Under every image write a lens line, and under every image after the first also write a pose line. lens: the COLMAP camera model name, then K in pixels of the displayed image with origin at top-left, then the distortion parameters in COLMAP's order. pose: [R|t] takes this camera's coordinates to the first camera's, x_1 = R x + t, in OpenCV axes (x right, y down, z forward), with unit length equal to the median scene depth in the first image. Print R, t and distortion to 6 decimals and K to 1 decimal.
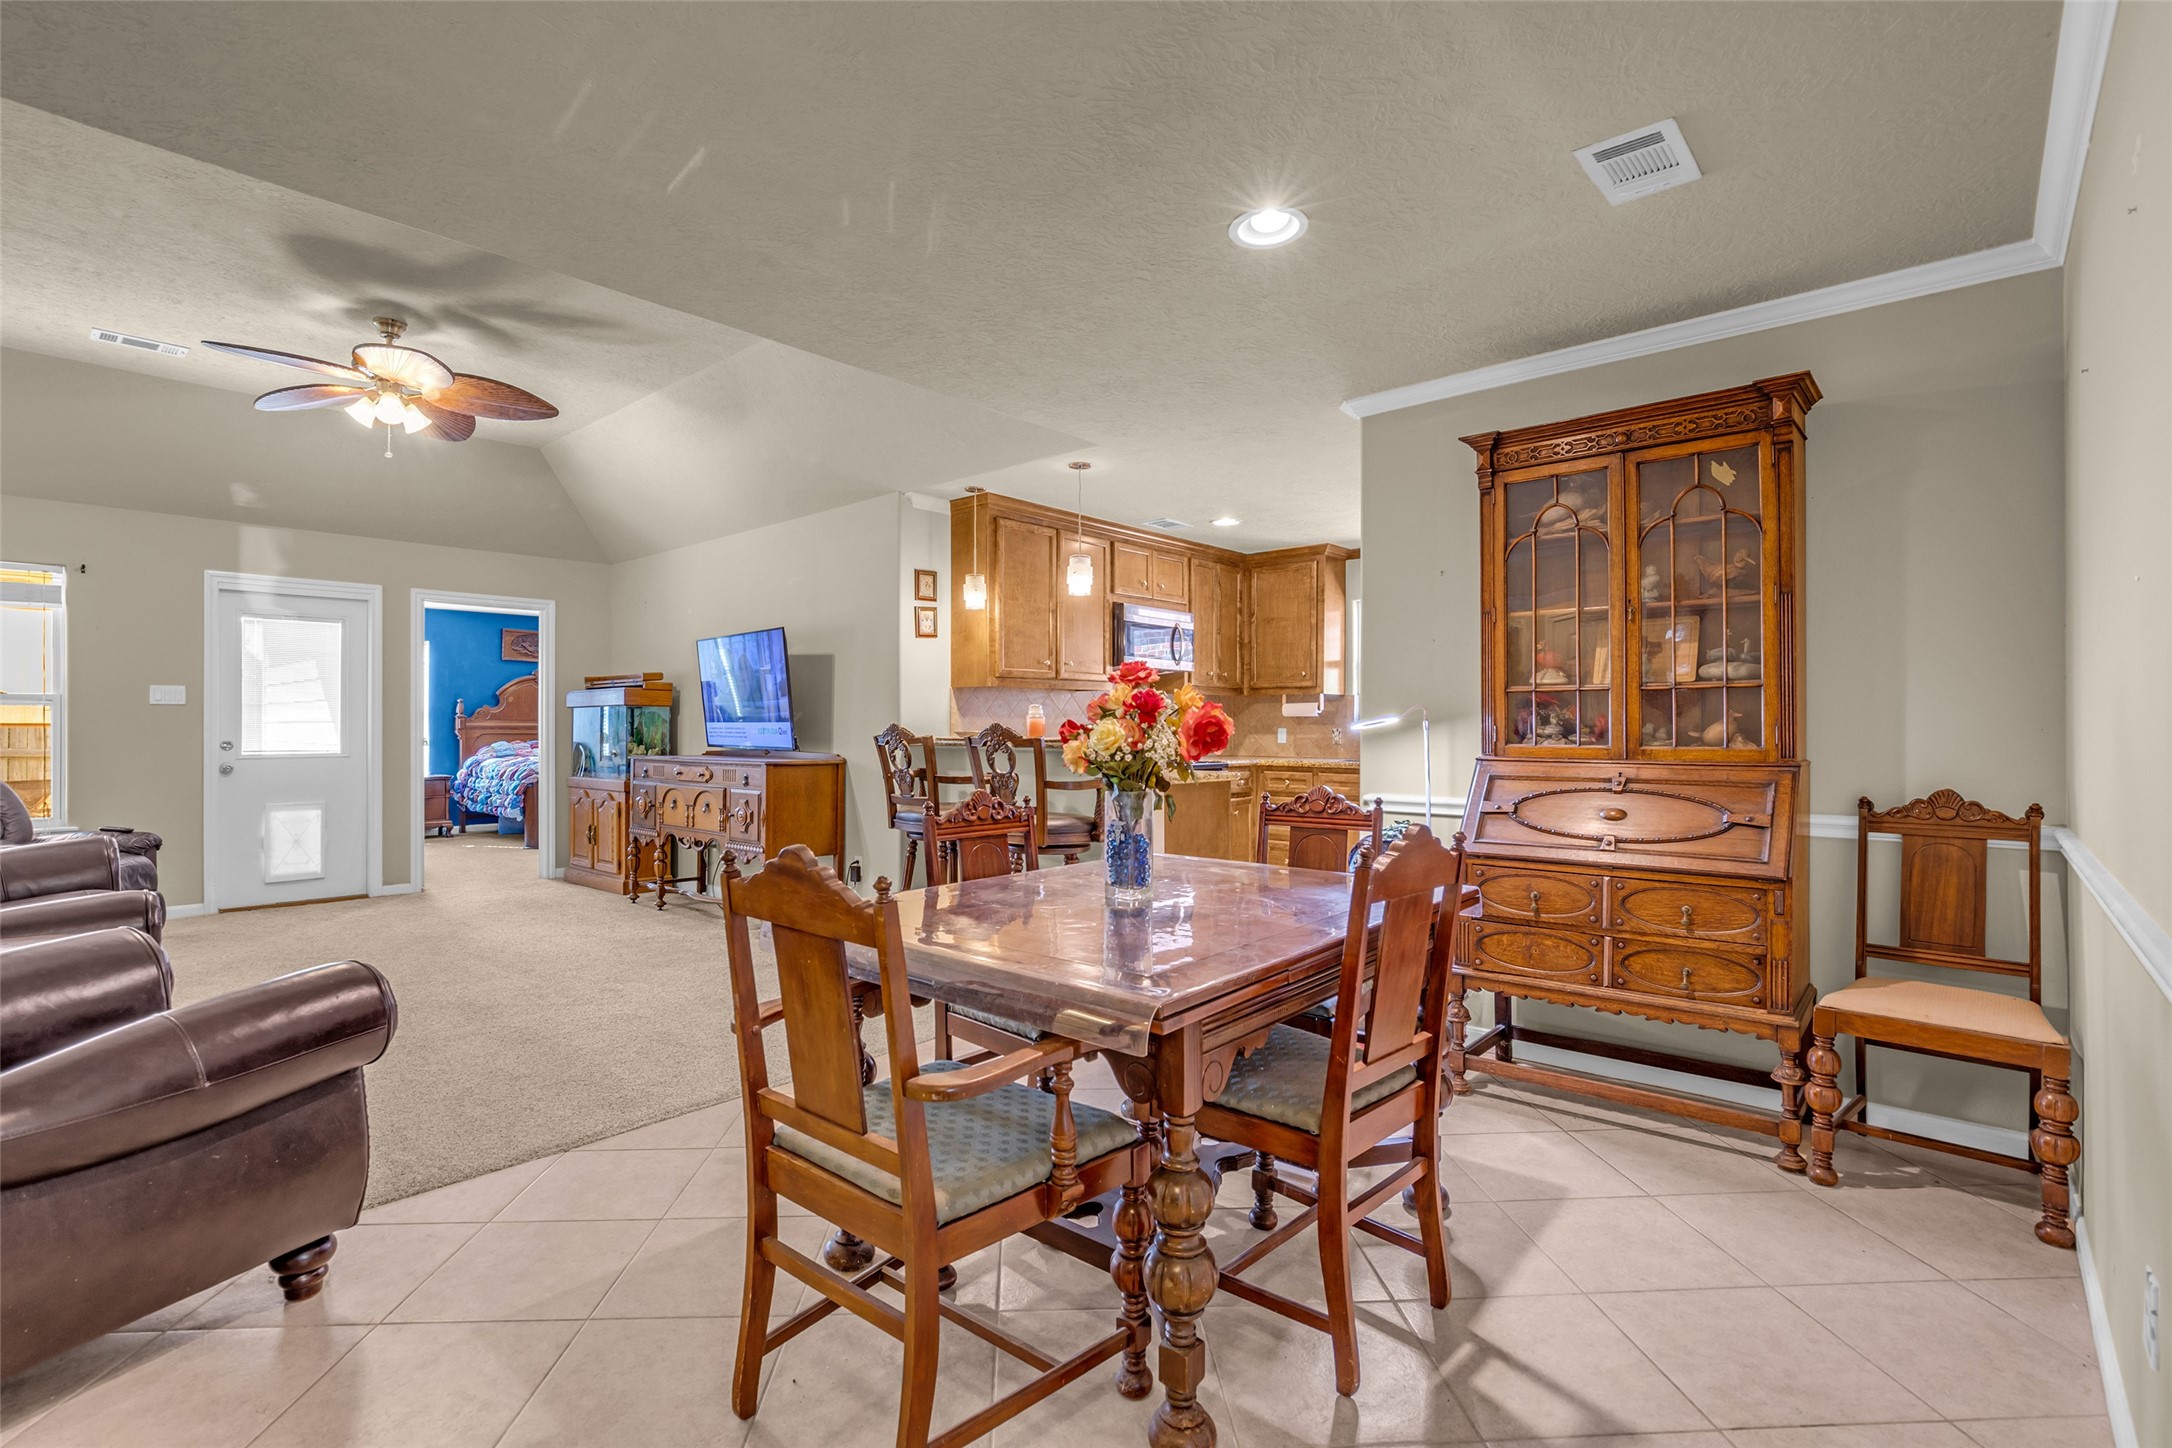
lens RADIAL K [[998.0, 0, 1069.8], [0, 998.0, 724.9], [0, 0, 1]] dist [-0.017386, 0.004880]
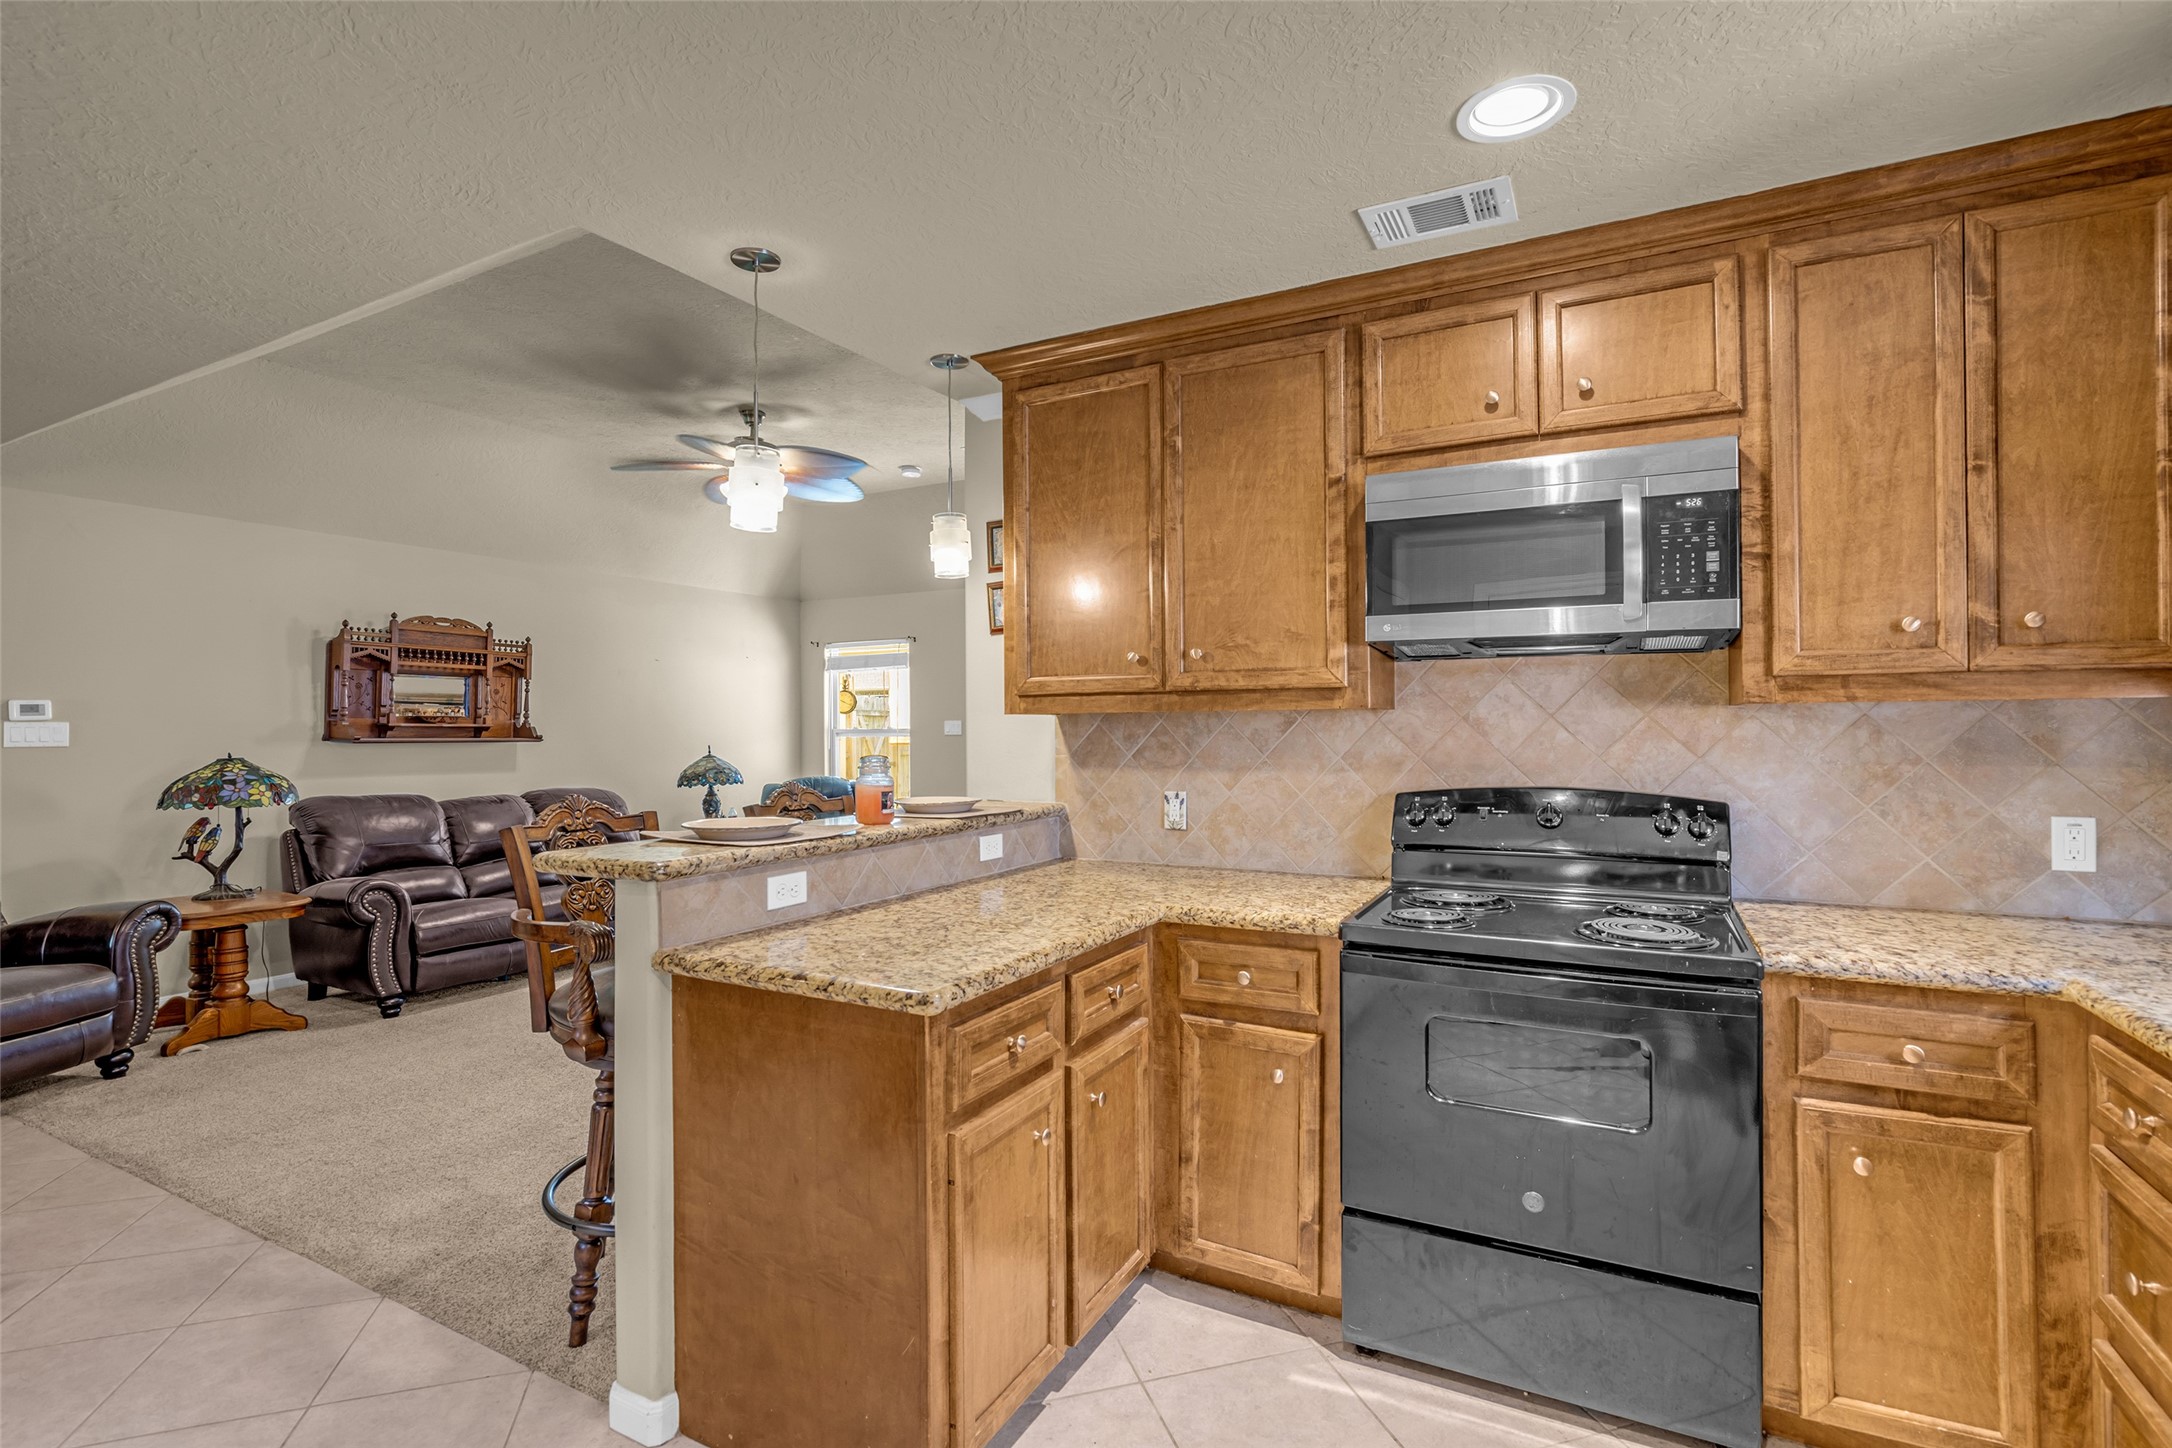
lens RADIAL K [[998.0, 0, 1086.1], [0, 998.0, 713.5], [0, 0, 1]] dist [-0.017386, 0.004880]
pose [[0.252369, -0.015599, -0.967505, 0.391539], [0.006862, 0.999874, -0.014331, -0.027465], [0.967607, -0.003022, 0.252444, 0.796534]]
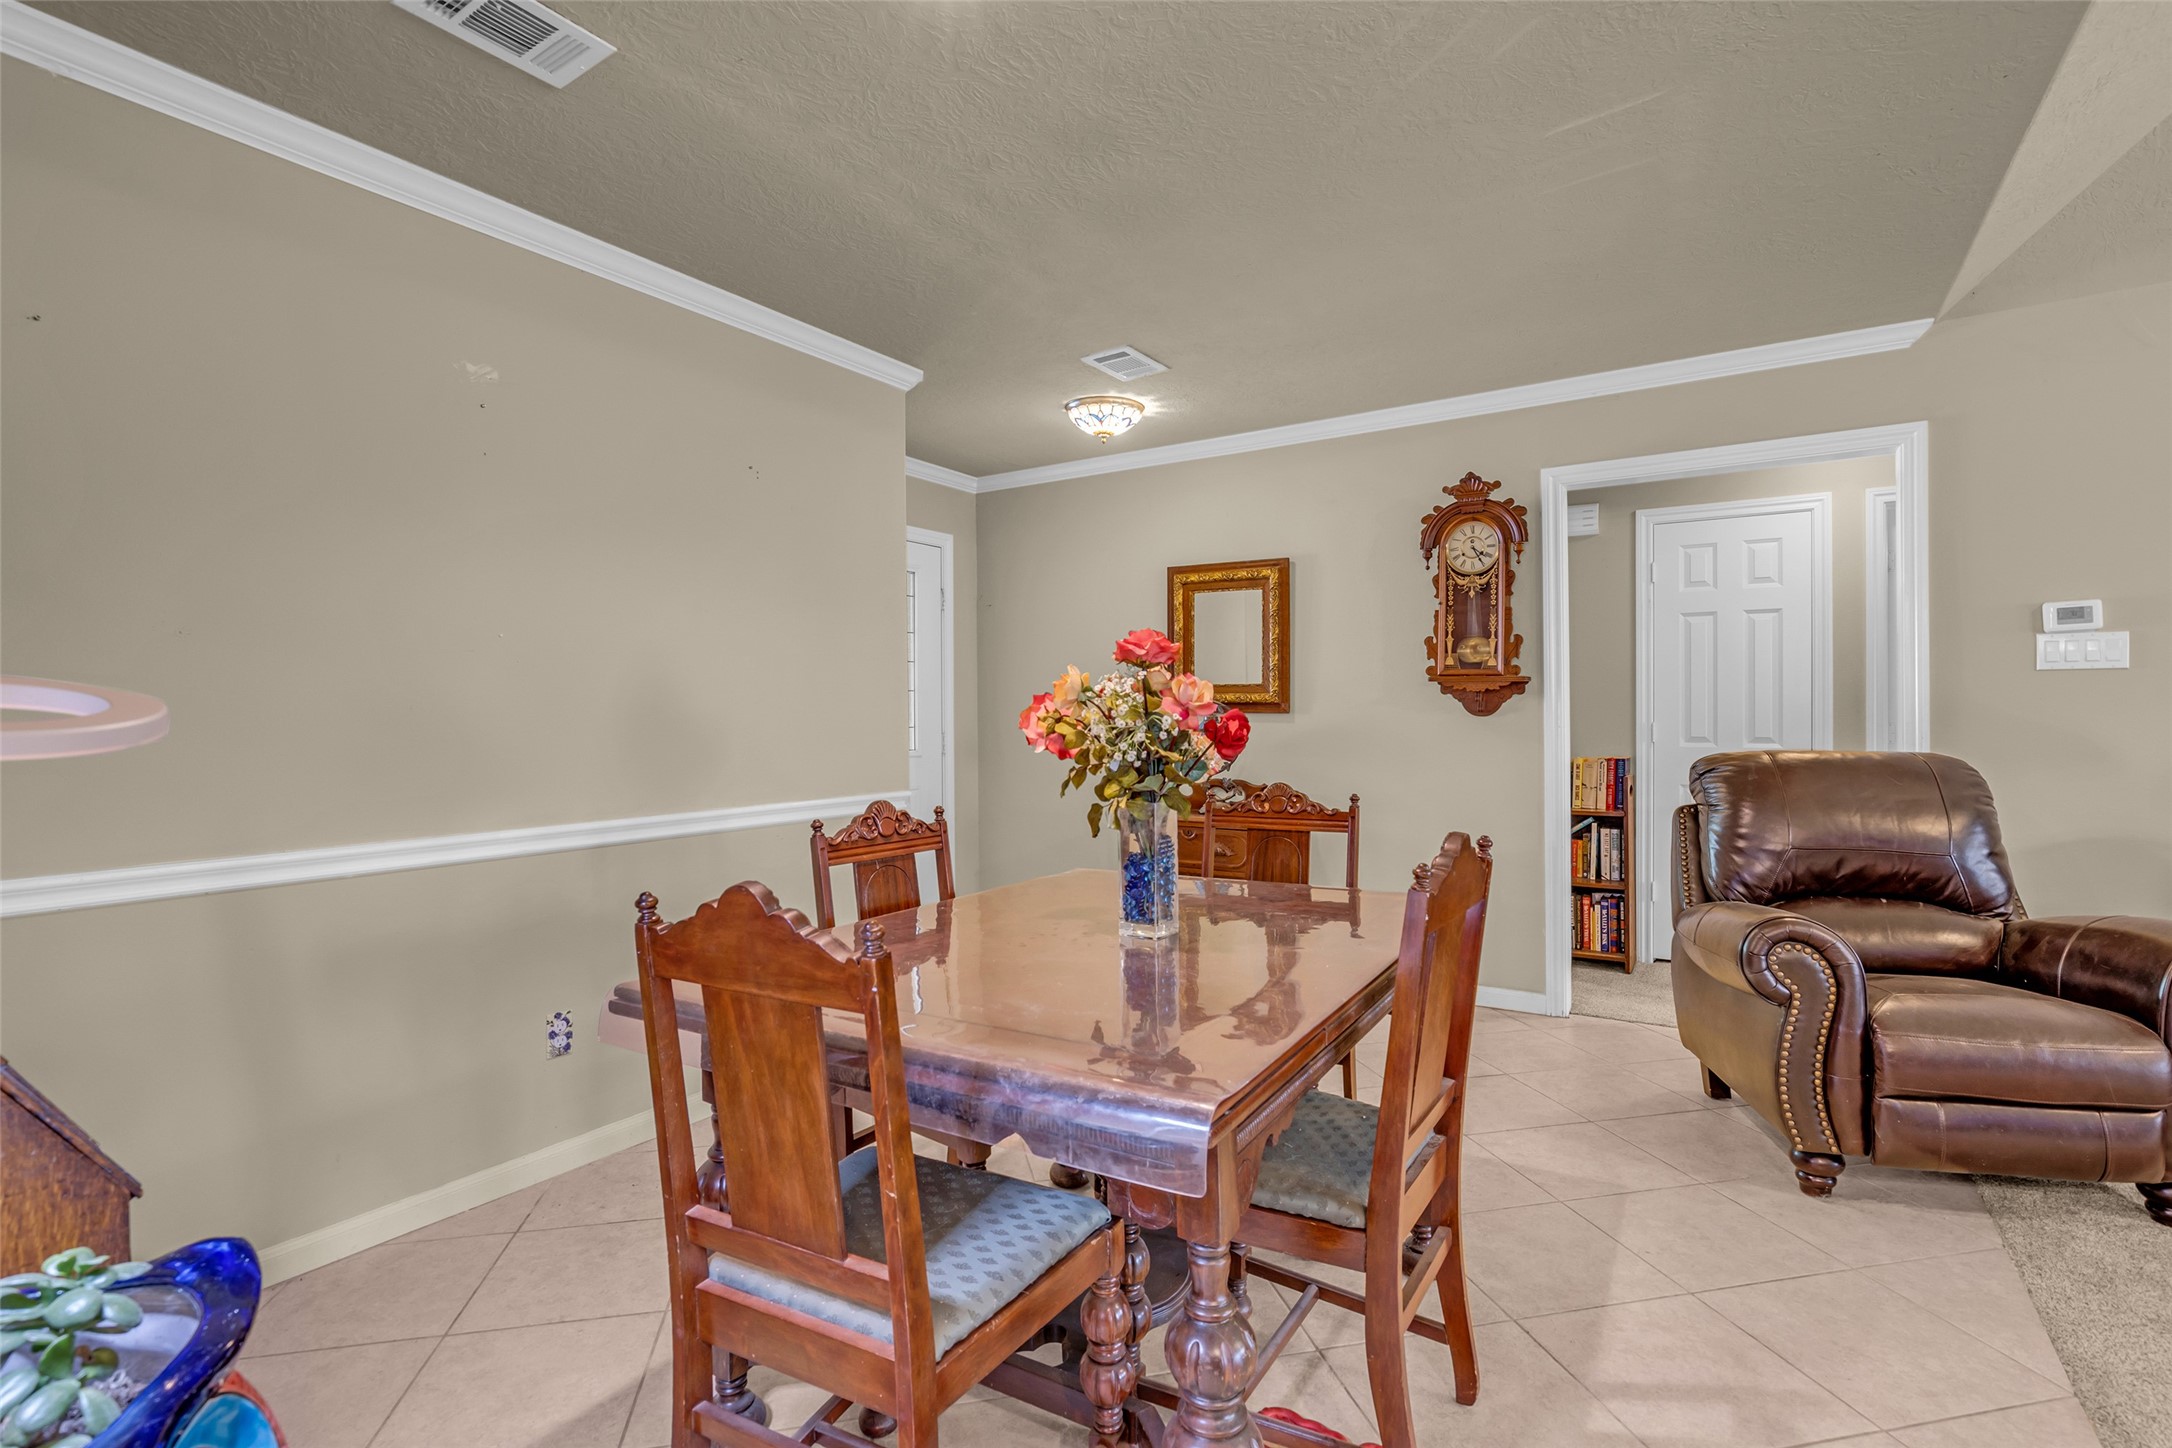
lens RADIAL K [[1018.8, 0, 1072.3], [0, 1018.8, 710.8], [0, 0, 1]] dist [-0.002157, 0.000002]
pose [[-0.987556, 0.003485, -0.157231, 0.091467], [0.003123, 0.999992, 0.002550, -0.001189], [0.157239, 0.002027, -0.987559, 0.664989]]
